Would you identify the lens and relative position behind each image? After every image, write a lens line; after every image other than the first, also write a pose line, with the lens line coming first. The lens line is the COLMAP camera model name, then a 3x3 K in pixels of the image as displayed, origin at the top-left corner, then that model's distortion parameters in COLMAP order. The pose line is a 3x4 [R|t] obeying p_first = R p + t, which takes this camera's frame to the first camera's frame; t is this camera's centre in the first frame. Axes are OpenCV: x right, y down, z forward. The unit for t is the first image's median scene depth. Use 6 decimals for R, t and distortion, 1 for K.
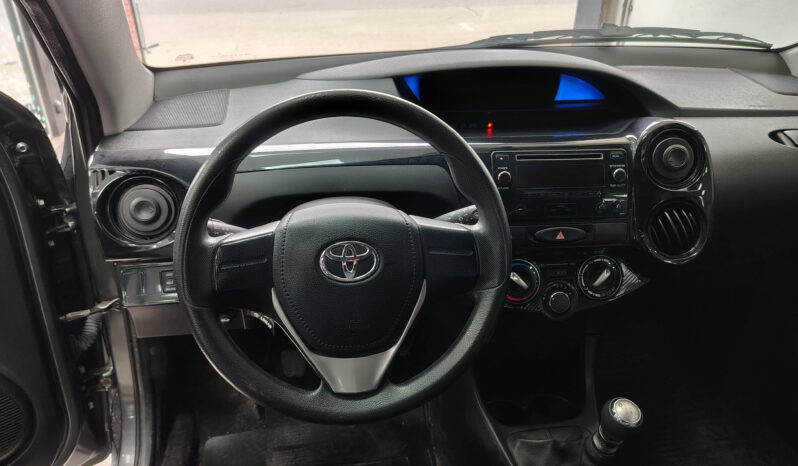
lens RADIAL K [[573.2, 0, 399.1], [0, 573.2, 232.7], [0, 0, 1]] dist [0.002315, 0.000814]
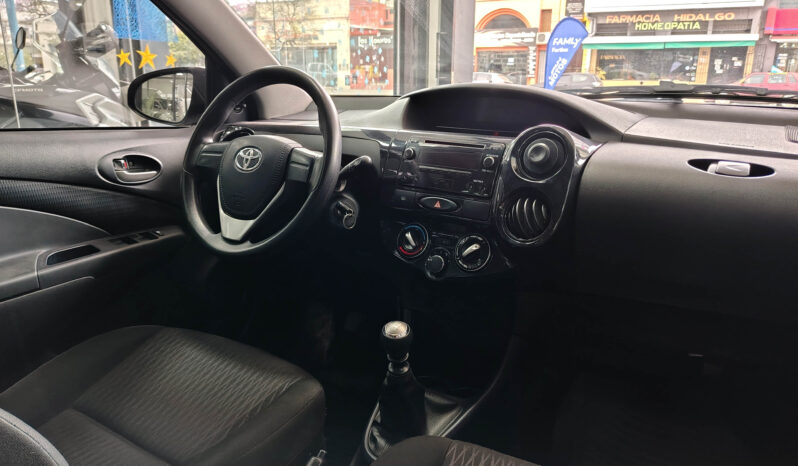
lens RADIAL K [[573.2, 0, 399.5], [0, 573.2, 232.8], [0, 0, 1]] dist [0.002315, 0.000814]
pose [[0.759195, 0.175172, -0.626848, 1.009117], [-0.310143, 0.944094, -0.111797, 0.228187], [0.572219, 0.279288, 0.771079, 0.010526]]
